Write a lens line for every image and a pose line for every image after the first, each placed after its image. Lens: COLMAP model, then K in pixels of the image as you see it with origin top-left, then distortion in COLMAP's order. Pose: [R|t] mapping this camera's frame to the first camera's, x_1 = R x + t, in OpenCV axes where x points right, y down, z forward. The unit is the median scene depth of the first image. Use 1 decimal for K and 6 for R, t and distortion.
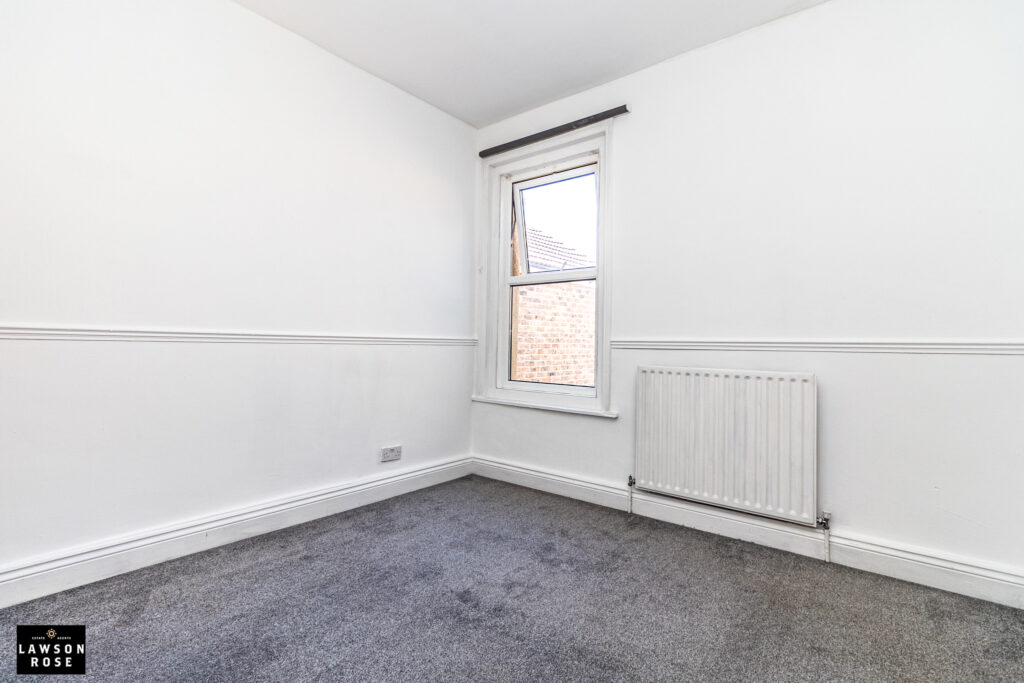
lens RADIAL K [[467.2, 0, 512.9], [0, 467.2, 335.4], [0, 0, 1]] dist [0.003446, 0.001760]
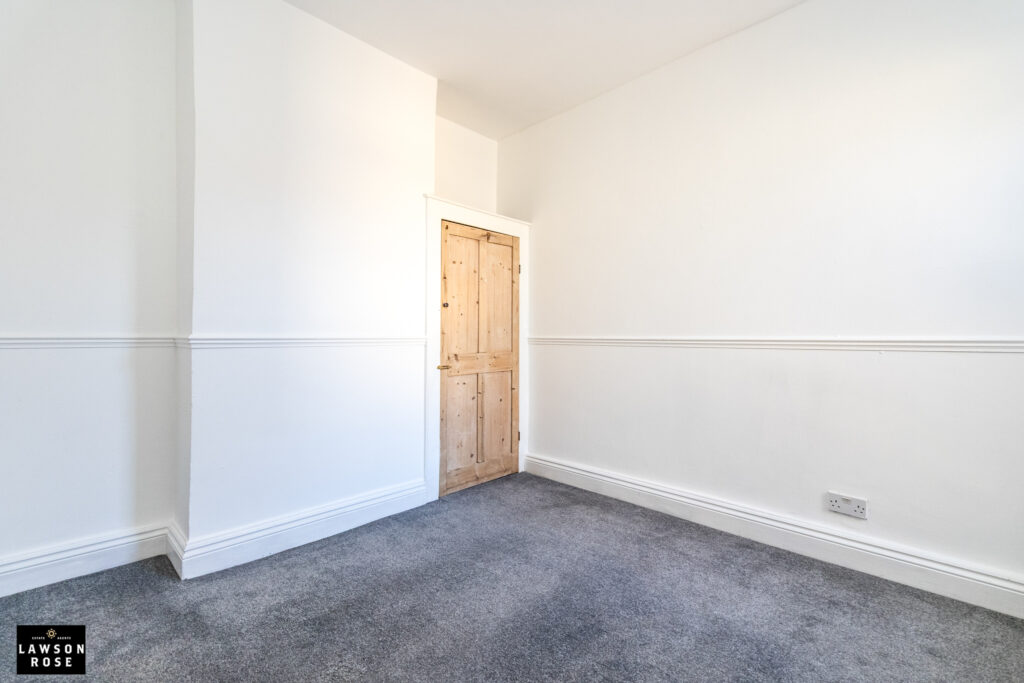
lens RADIAL K [[467.2, 0, 513.9], [0, 467.2, 340.2], [0, 0, 1]] dist [0.003446, 0.001760]
pose [[-0.060336, -0.006591, -0.998156, 0.382184], [-0.005520, 0.999965, -0.006269, 0.011687], [0.998163, 0.005132, -0.060370, 0.445500]]
